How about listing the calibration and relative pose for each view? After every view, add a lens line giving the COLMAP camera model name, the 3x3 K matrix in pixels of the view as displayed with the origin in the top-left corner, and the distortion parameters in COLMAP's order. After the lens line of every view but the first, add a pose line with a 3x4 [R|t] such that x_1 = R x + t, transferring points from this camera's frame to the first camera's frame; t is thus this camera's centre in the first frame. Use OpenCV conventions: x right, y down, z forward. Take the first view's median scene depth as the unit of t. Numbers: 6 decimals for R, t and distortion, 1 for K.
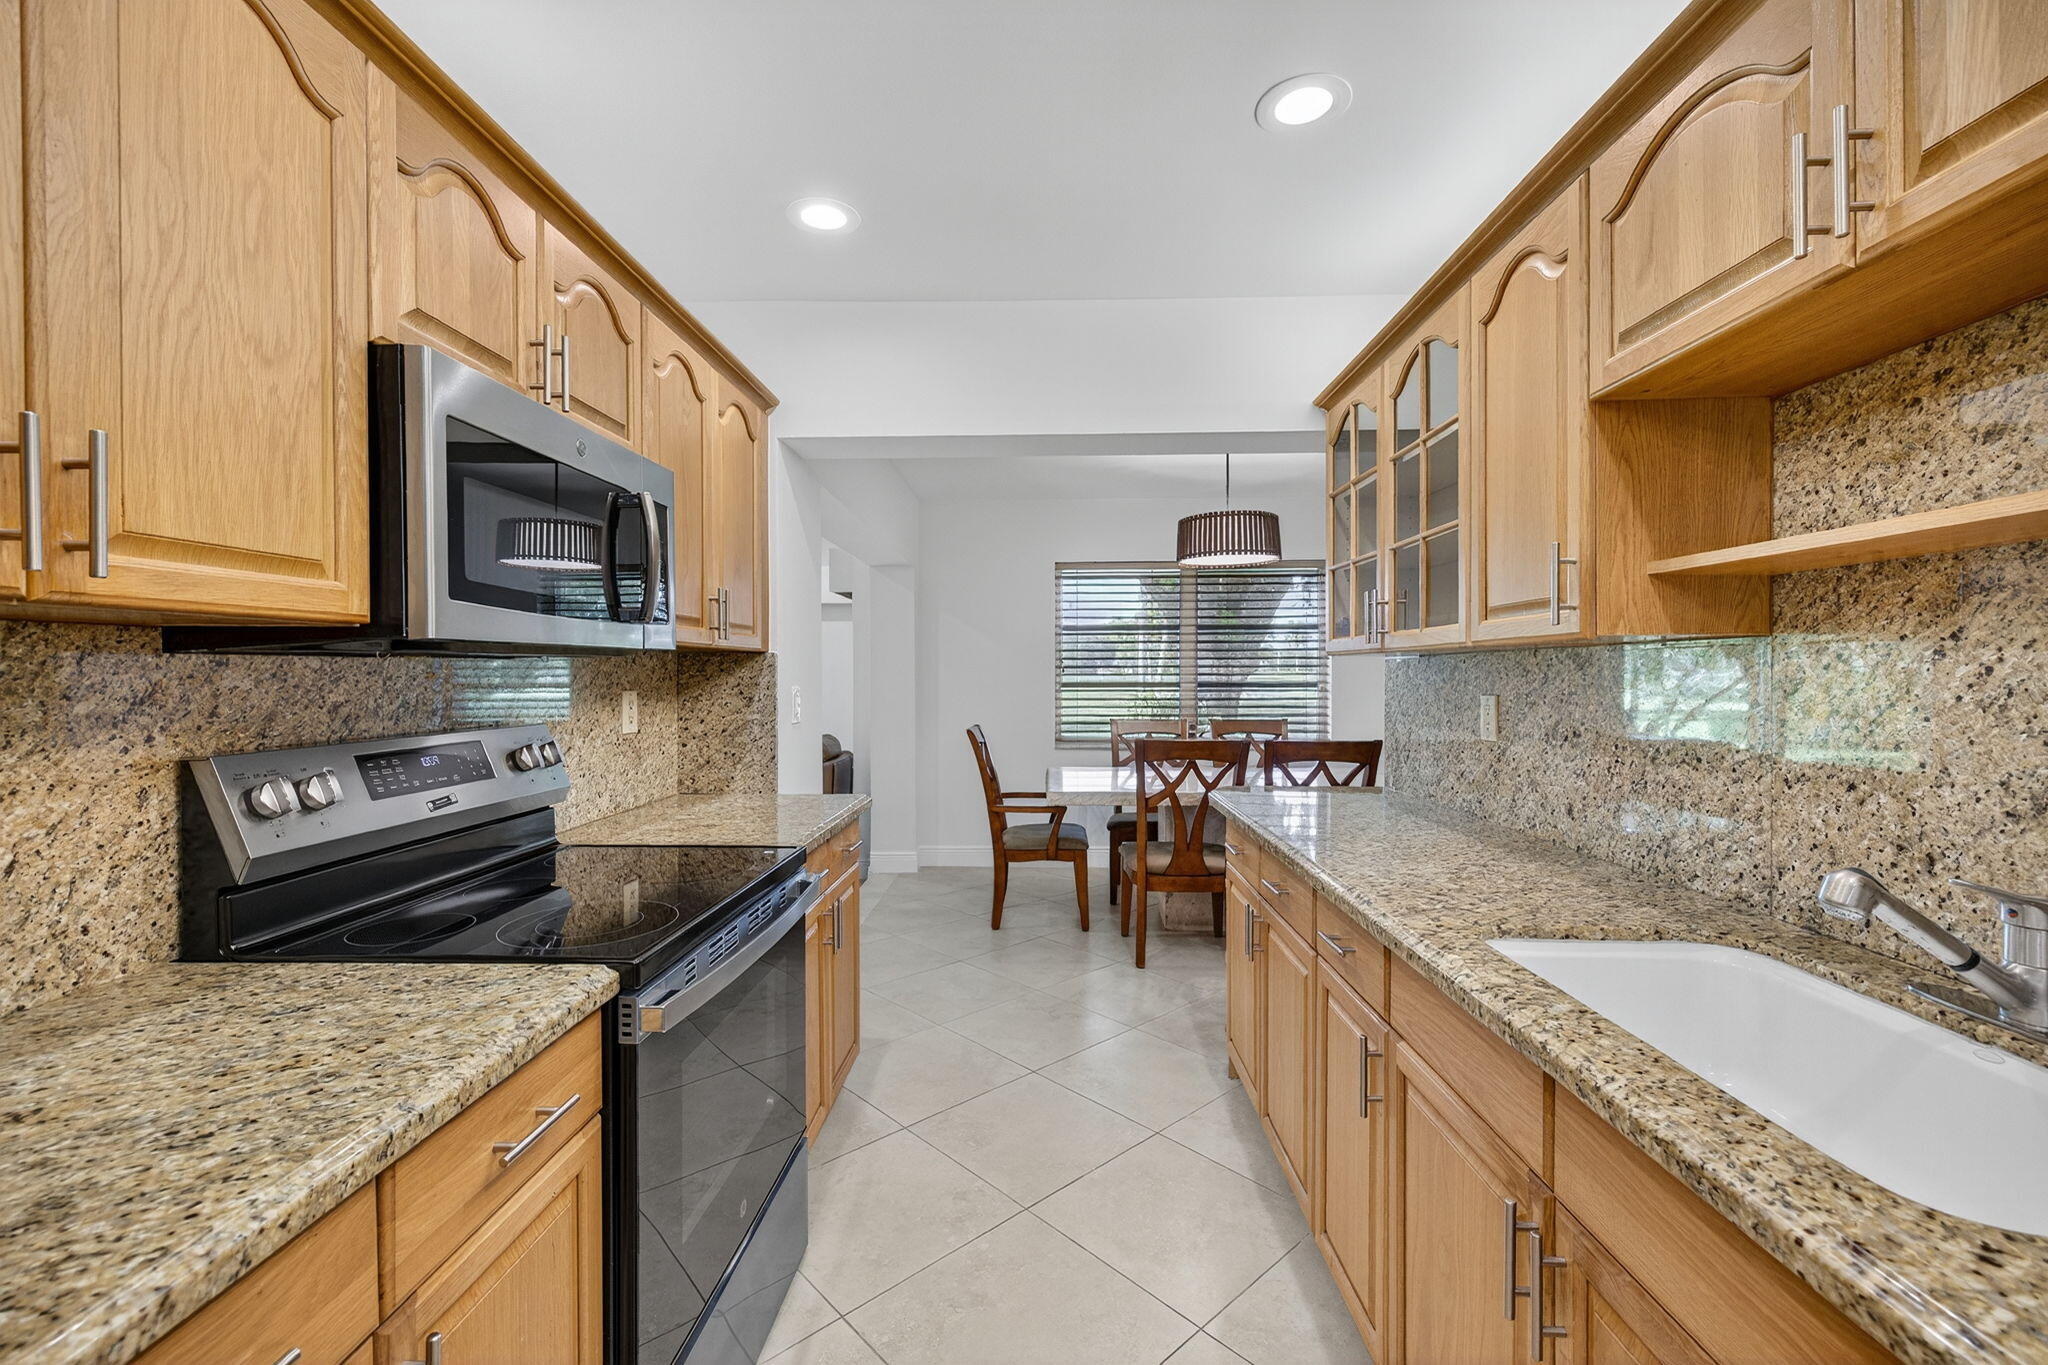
lens RADIAL K [[1616.7, 0, 1023.5], [0, 1616.7, 680.4], [0, 0, 1]] dist [0.001636, 0.000046]
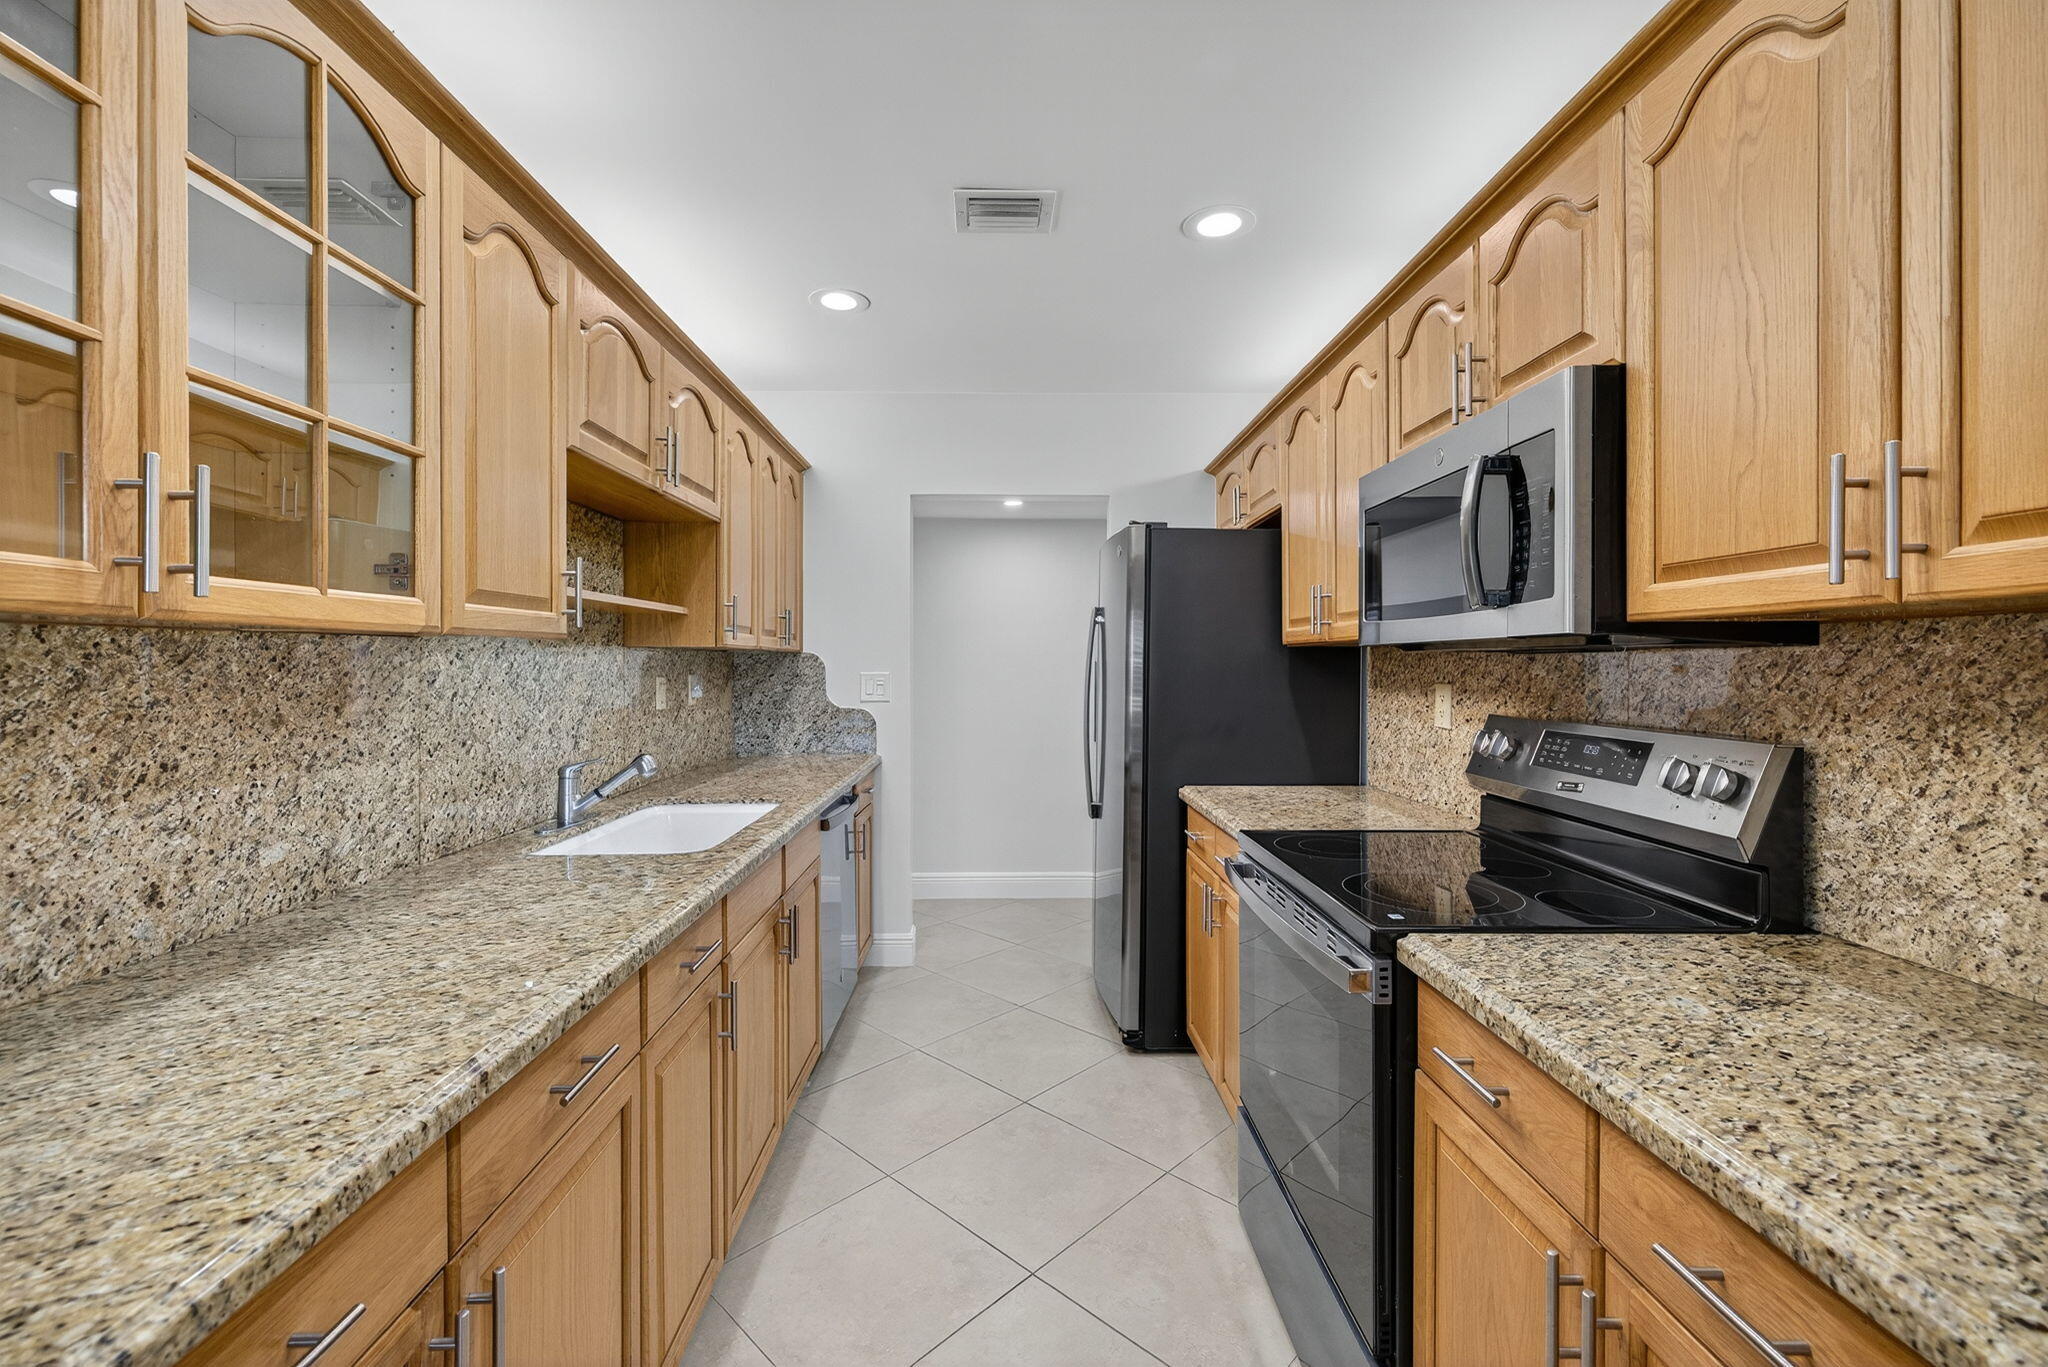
lens RADIAL K [[1616.7, 0, 1024.0], [0, 1616.7, 675.3], [0, 0, 1]] dist [0.001636, 0.000046]
pose [[-0.999526, 0.001255, -0.030763, 0.035947], [0.000864, 0.999919, 0.012706, -0.012253], [0.030777, 0.012674, -0.999446, 2.013622]]
